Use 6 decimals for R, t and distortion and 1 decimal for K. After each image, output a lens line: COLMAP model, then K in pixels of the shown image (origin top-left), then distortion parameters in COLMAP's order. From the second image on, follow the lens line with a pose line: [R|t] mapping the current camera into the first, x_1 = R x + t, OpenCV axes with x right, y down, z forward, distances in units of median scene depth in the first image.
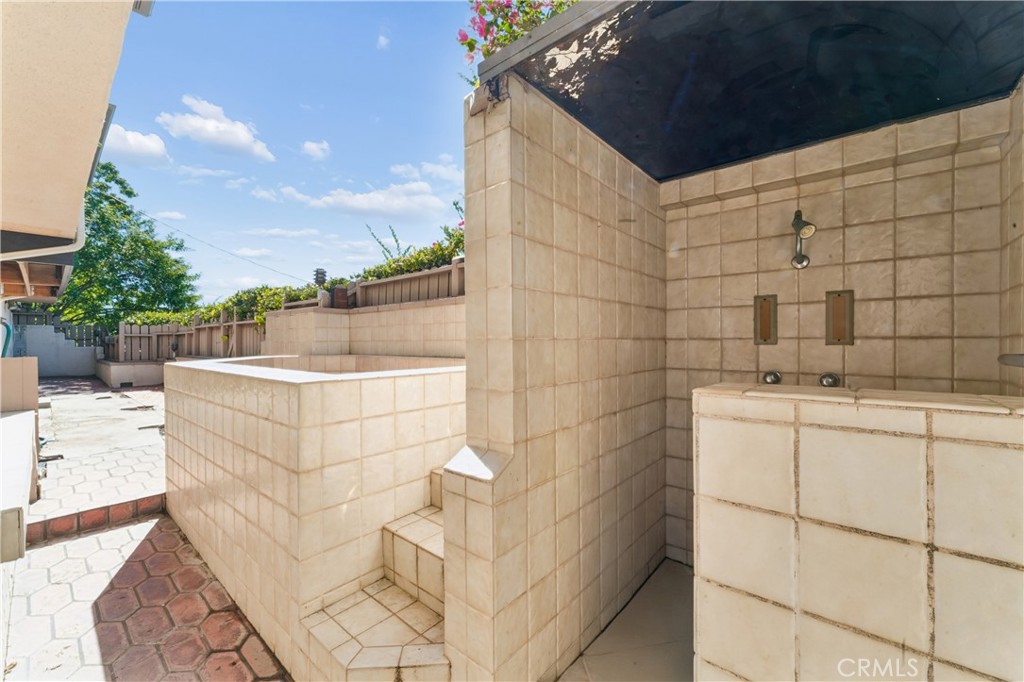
lens RADIAL K [[408.5, 0, 510.4], [0, 408.5, 346.0], [0, 0, 1]] dist [-0.000038, -0.000006]
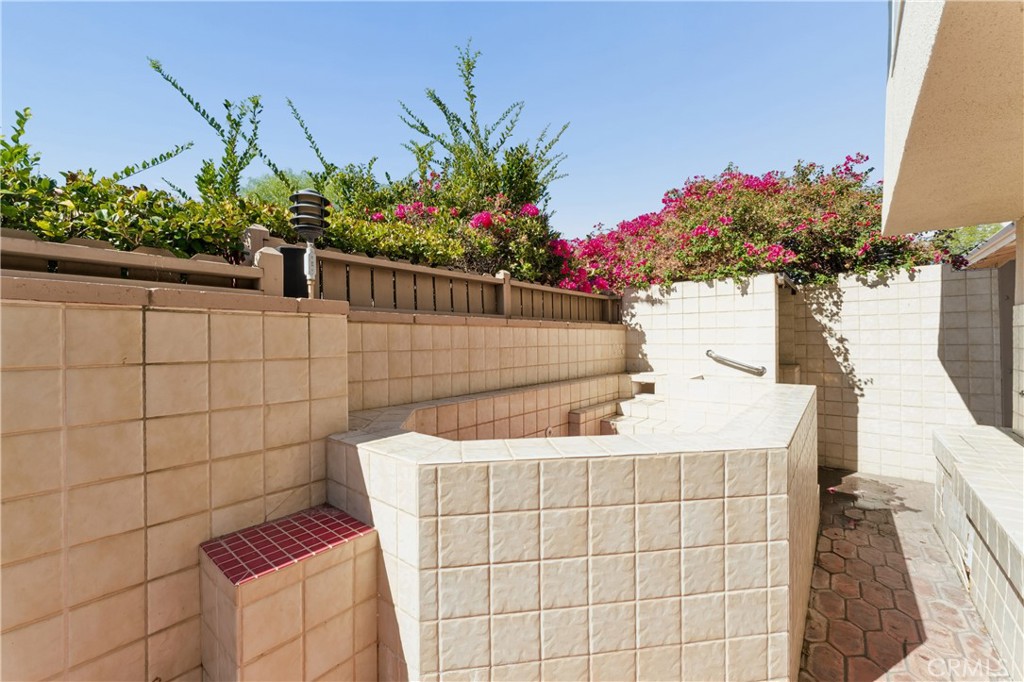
lens RADIAL K [[408.5, 0, 510.4], [0, 408.5, 346.0], [0, 0, 1]] dist [-0.000038, -0.000006]
pose [[-0.024434, 0.003018, 0.999697, -1.810048], [0.019175, 0.999813, -0.002550, -0.099619], [-0.999518, 0.019107, -0.024488, 1.830689]]
